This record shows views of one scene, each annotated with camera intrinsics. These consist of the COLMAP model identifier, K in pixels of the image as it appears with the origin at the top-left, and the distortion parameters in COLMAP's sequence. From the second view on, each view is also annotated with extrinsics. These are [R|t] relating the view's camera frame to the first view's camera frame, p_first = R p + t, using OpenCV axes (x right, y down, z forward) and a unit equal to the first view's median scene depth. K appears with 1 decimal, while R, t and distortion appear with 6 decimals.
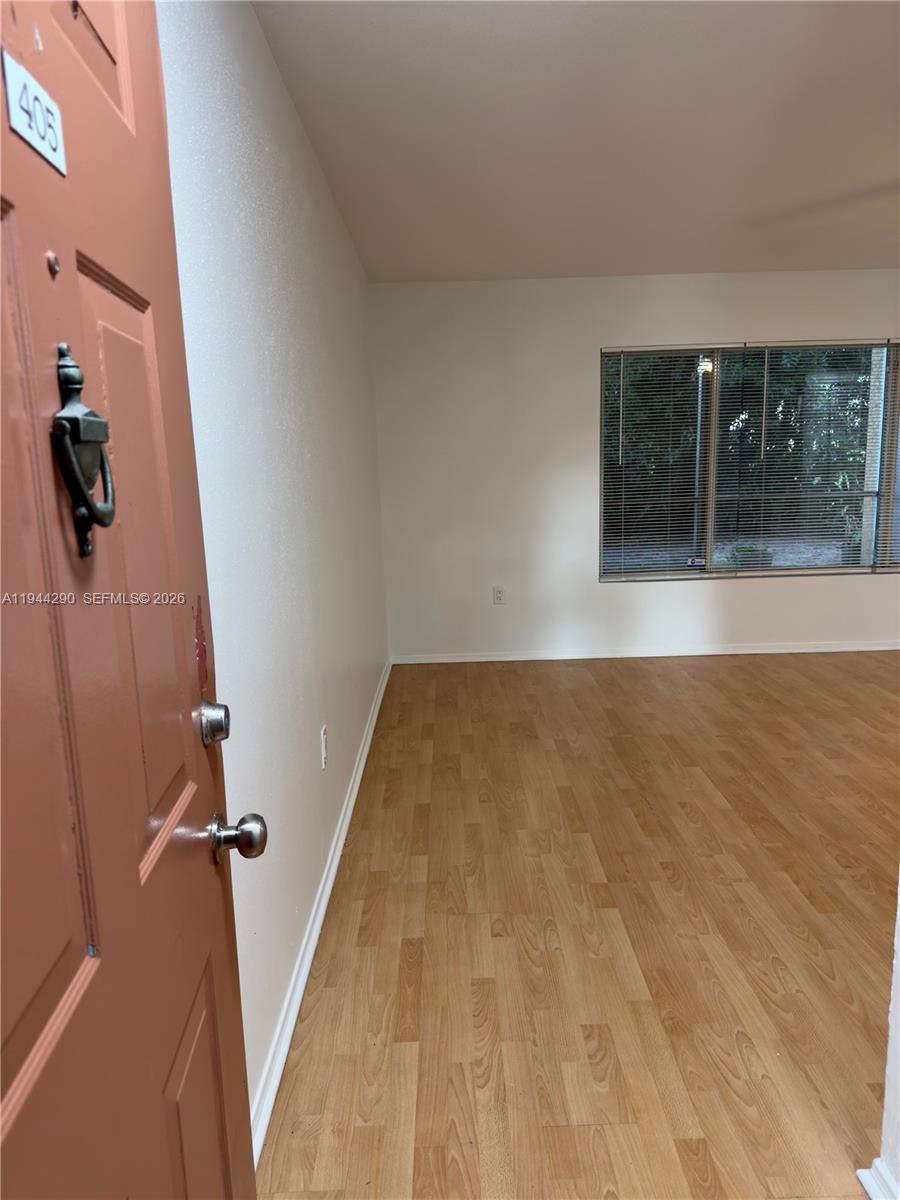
lens RADIAL K [[846.3, 0, 450.2], [0, 846.3, 602.3], [0, 0, 1]] dist [0.002459, 0.000446]
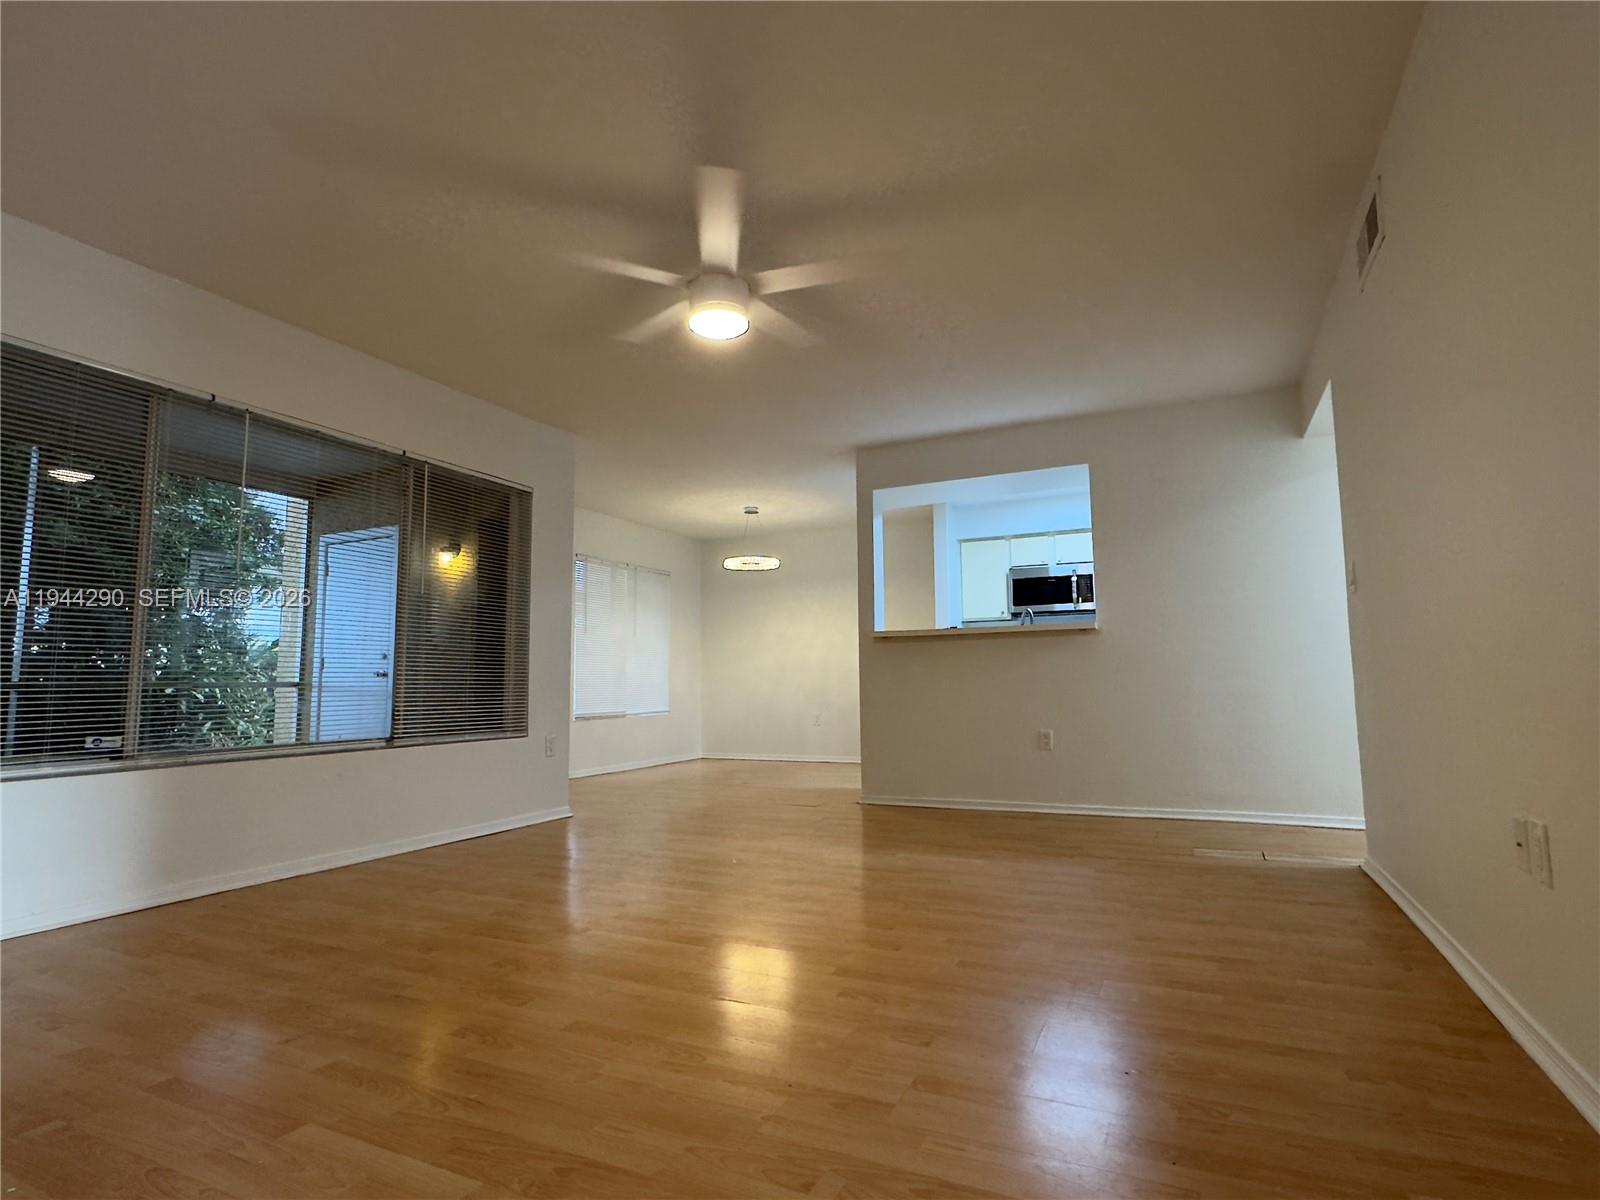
lens RADIAL K [[818.4, 0, 804.1], [0, 818.4, 601.7], [0, 0, 1]] dist [0.004884, 0.000528]
pose [[0.439339, 0.111946, 0.891319, 0.000166], [0.146295, 0.970043, -0.193944, 0.048802], [-0.886329, 0.215602, 0.409800, 0.492512]]
